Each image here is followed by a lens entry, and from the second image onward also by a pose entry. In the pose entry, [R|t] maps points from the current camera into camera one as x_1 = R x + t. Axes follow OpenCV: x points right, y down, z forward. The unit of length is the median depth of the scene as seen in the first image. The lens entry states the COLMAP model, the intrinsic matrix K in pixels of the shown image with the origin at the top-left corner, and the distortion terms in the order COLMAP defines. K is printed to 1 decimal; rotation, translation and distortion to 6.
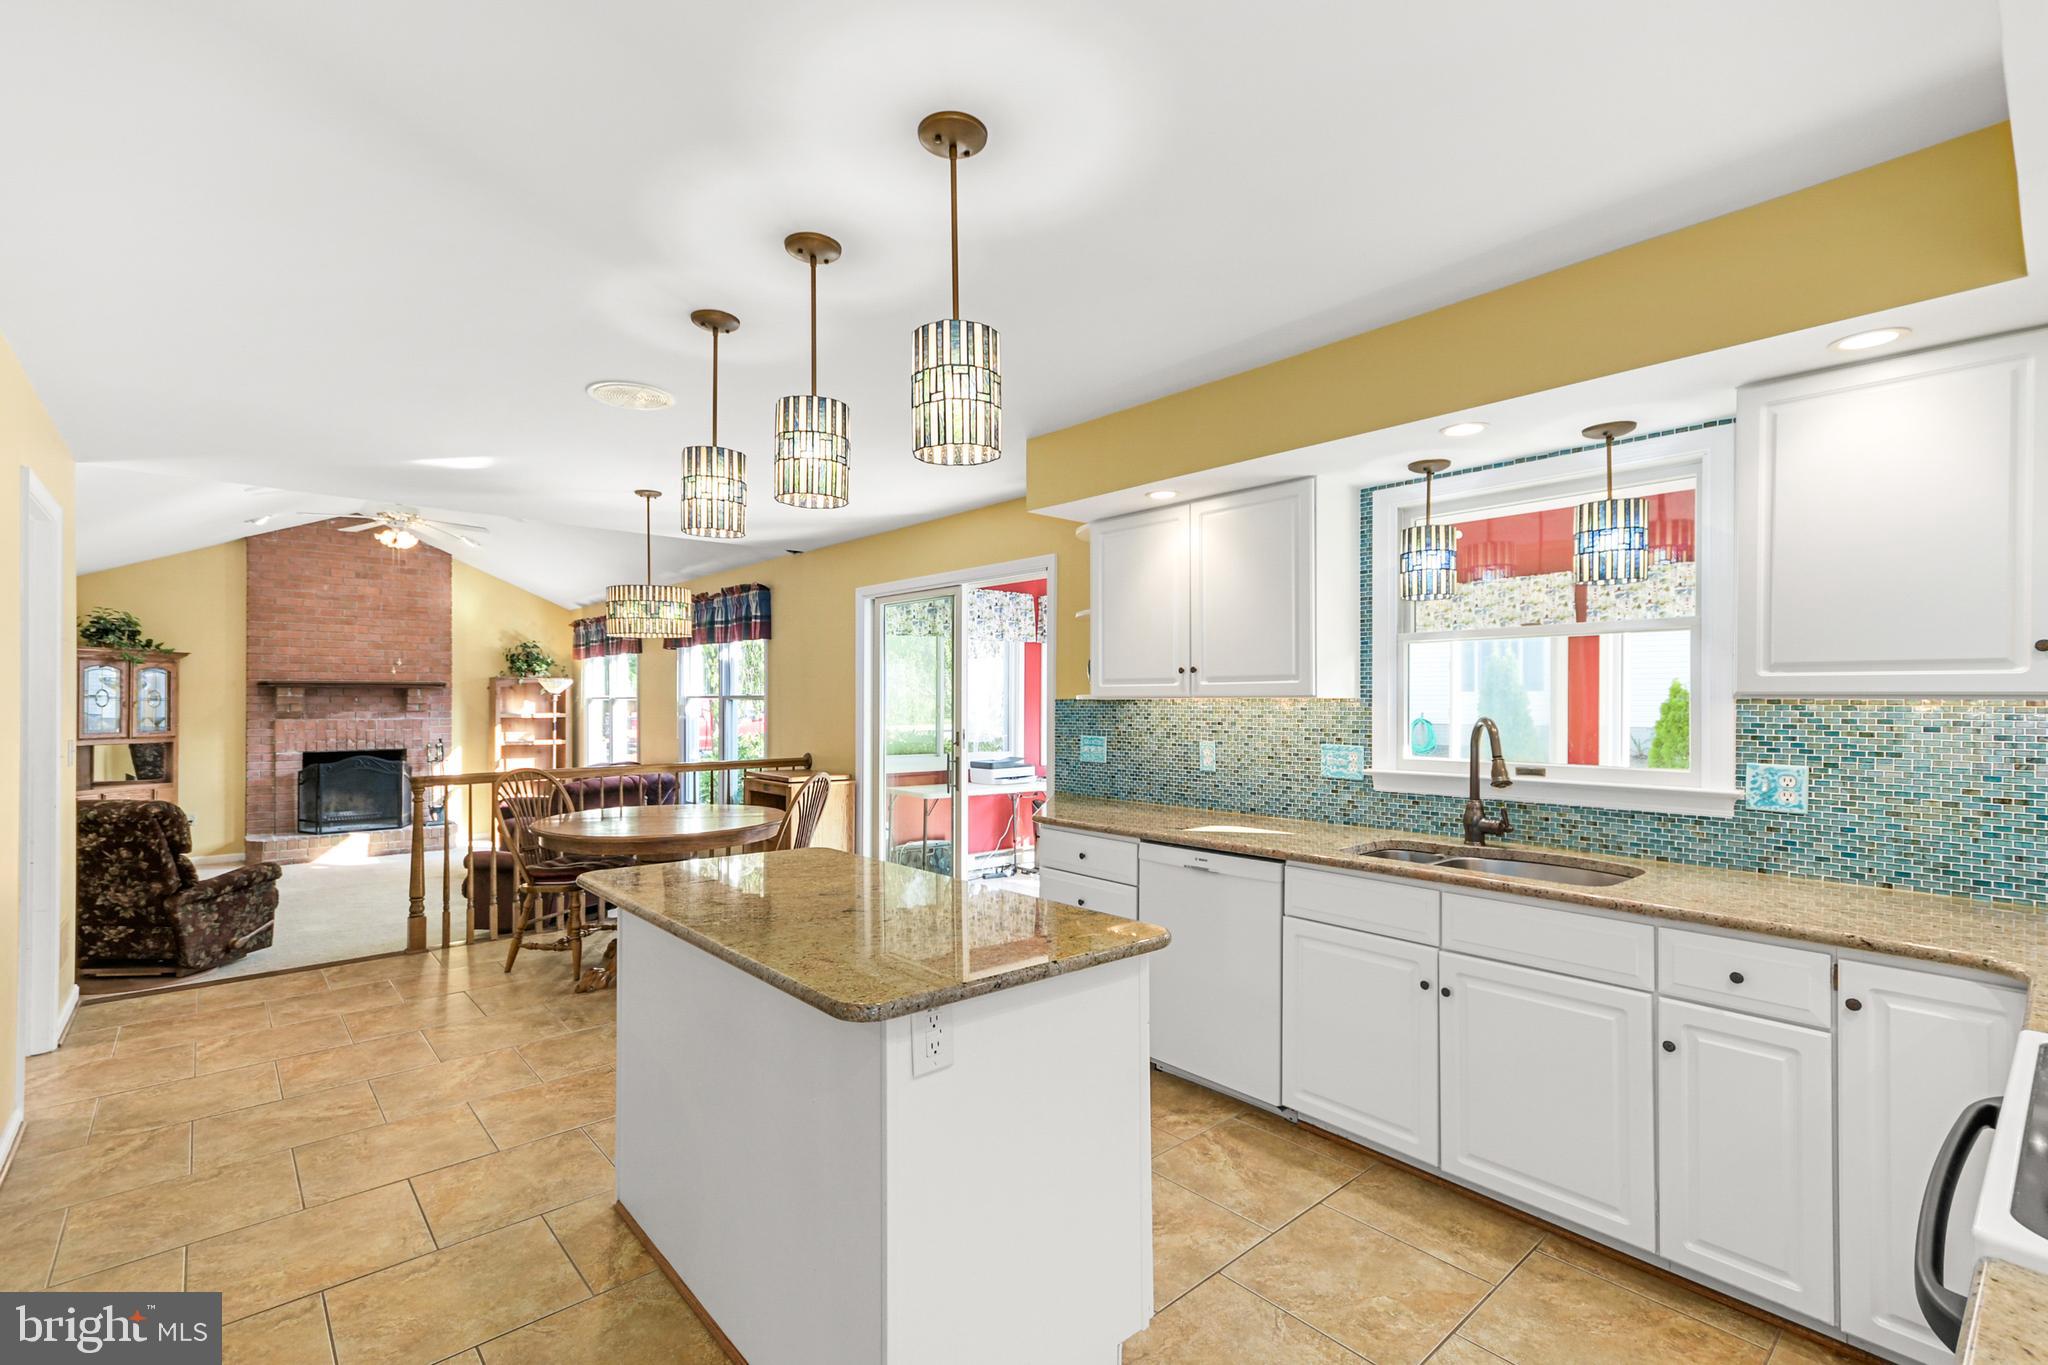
lens RADIAL K [[909.0, 0, 1039.8], [0, 909.0, 701.4], [0, 0, 1]] dist [0.003058, 0.002500]
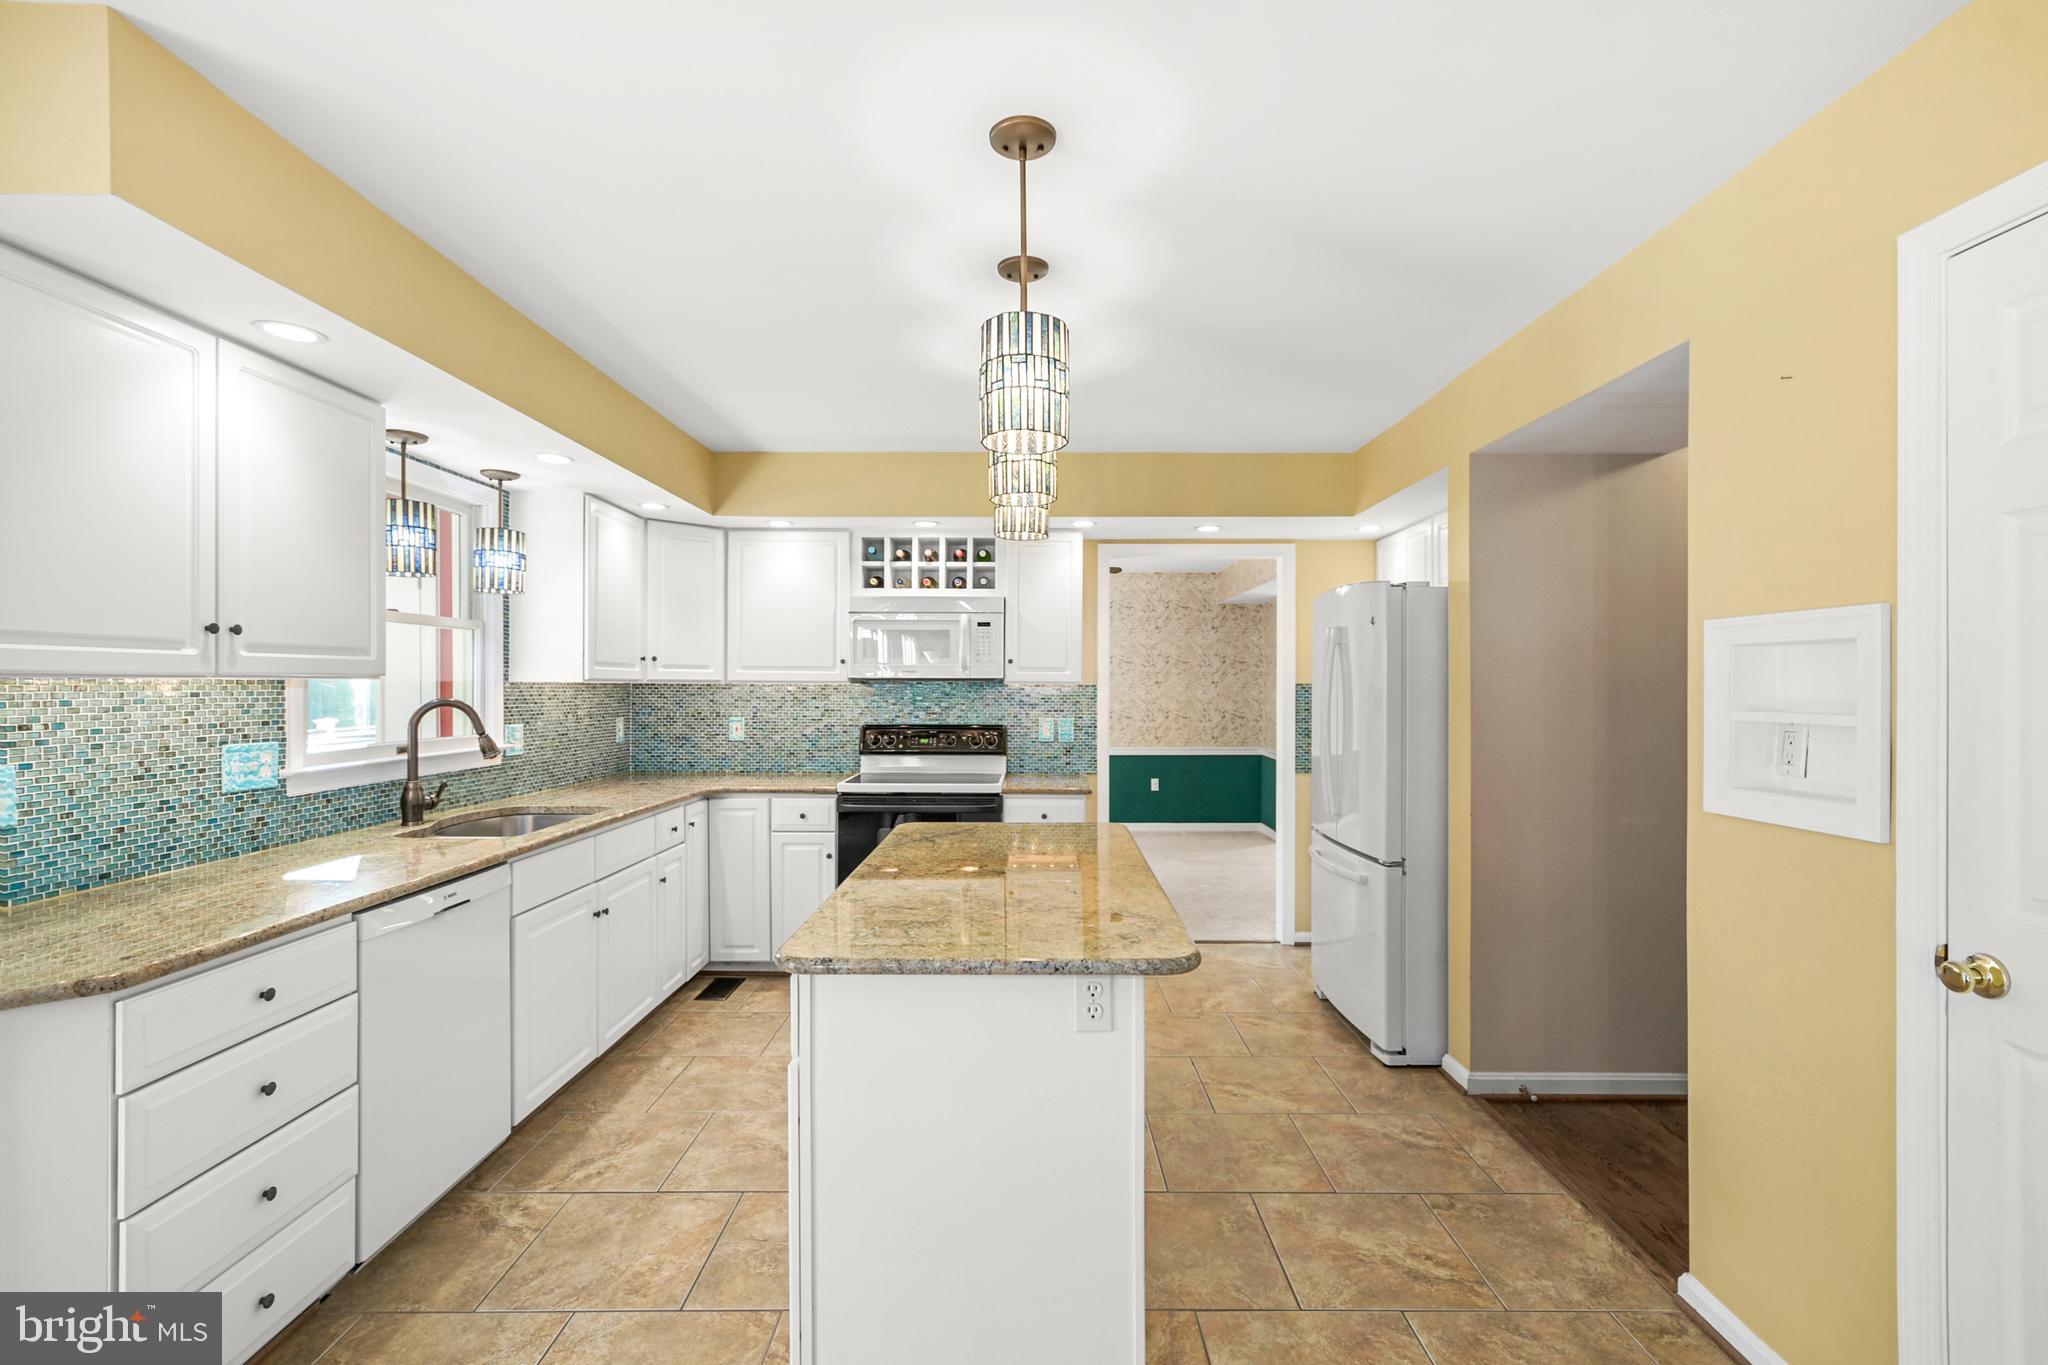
lens RADIAL K [[909.0, 0, 1012.2], [0, 909.0, 682.5], [0, 0, 1]] dist [0.003058, 0.002500]
pose [[-0.735264, -0.001363, 0.677779, -0.389435], [-0.002421, 0.999997, -0.000616, -0.000922], [-0.677776, -0.002094, -0.735265, 0.723098]]
